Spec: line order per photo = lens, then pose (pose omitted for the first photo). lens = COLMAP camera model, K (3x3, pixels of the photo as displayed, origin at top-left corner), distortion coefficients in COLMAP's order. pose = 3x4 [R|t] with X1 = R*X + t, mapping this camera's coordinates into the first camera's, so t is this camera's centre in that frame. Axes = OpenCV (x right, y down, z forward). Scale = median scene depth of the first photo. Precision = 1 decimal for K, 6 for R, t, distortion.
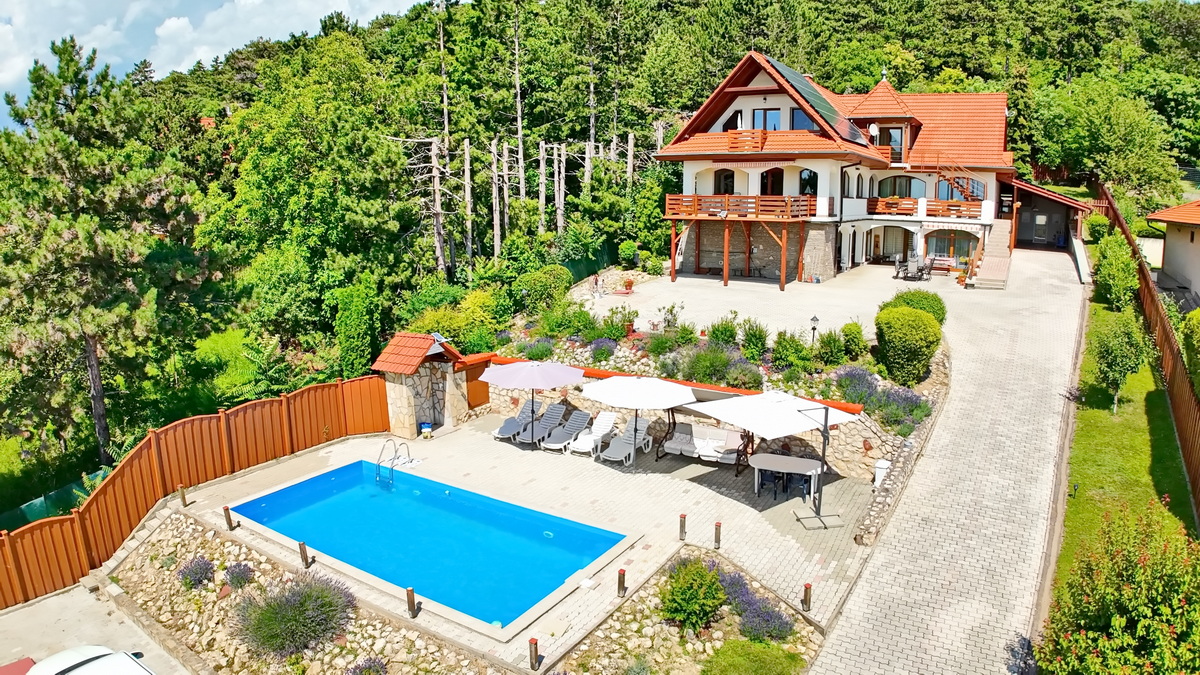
lens RADIAL K [[737.2, 0, 600.0], [0, 737.2, 337.5], [0, 0, 1]] dist [-0.183633, 0.021168]
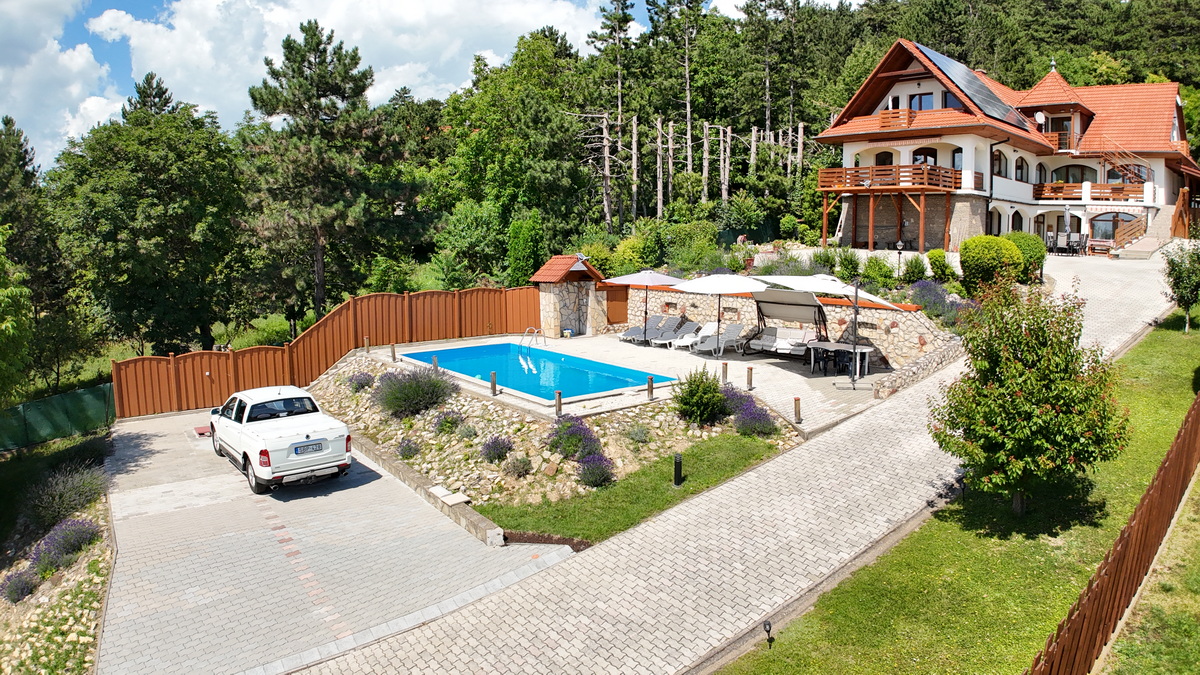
lens RADIAL K [[737.2, 0, 600.0], [0, 737.2, 337.5], [0, 0, 1]] dist [-0.183633, 0.021168]
pose [[0.944331, 0.047786, -0.325507, 0.154003], [-0.065877, 0.996823, -0.044778, 0.133697], [0.322333, 0.063728, 0.944479, -0.109891]]
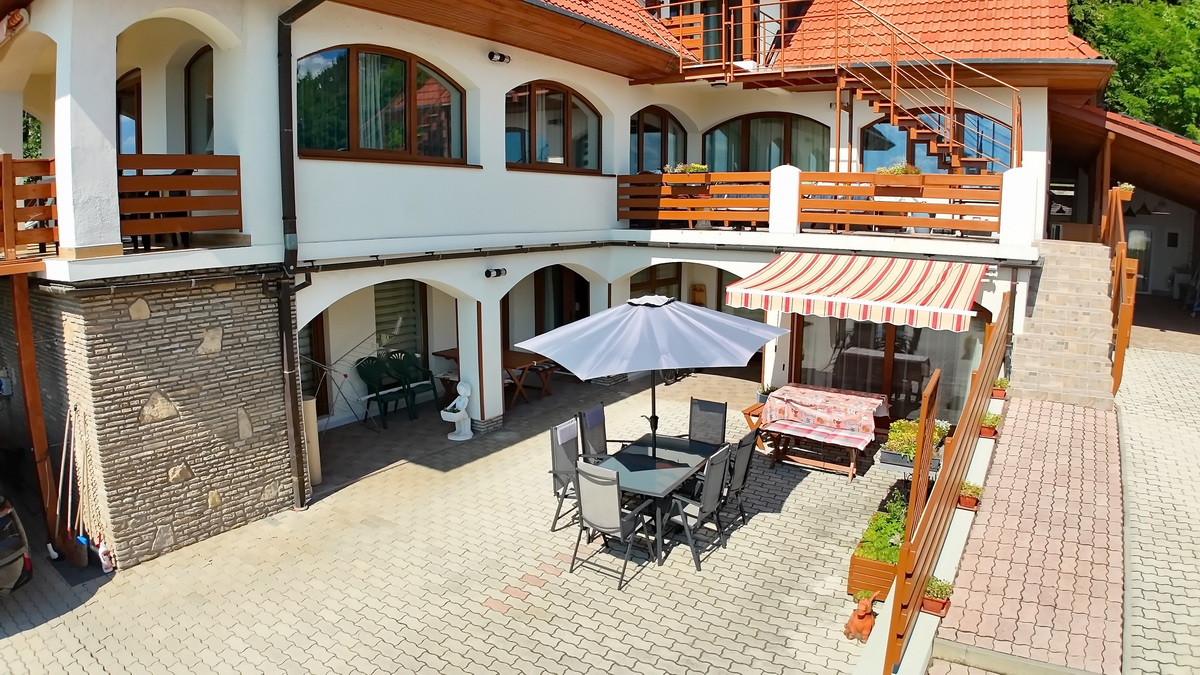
lens RADIAL K [[737.2, 0, 600.0], [0, 737.2, 337.5], [0, 0, 1]] dist [-0.183633, 0.021168]
pose [[0.999391, 0.014282, -0.031837, 0.487323], [-0.014647, 0.999830, -0.011233, -0.154484], [0.031671, 0.011692, 0.999430, 0.879214]]
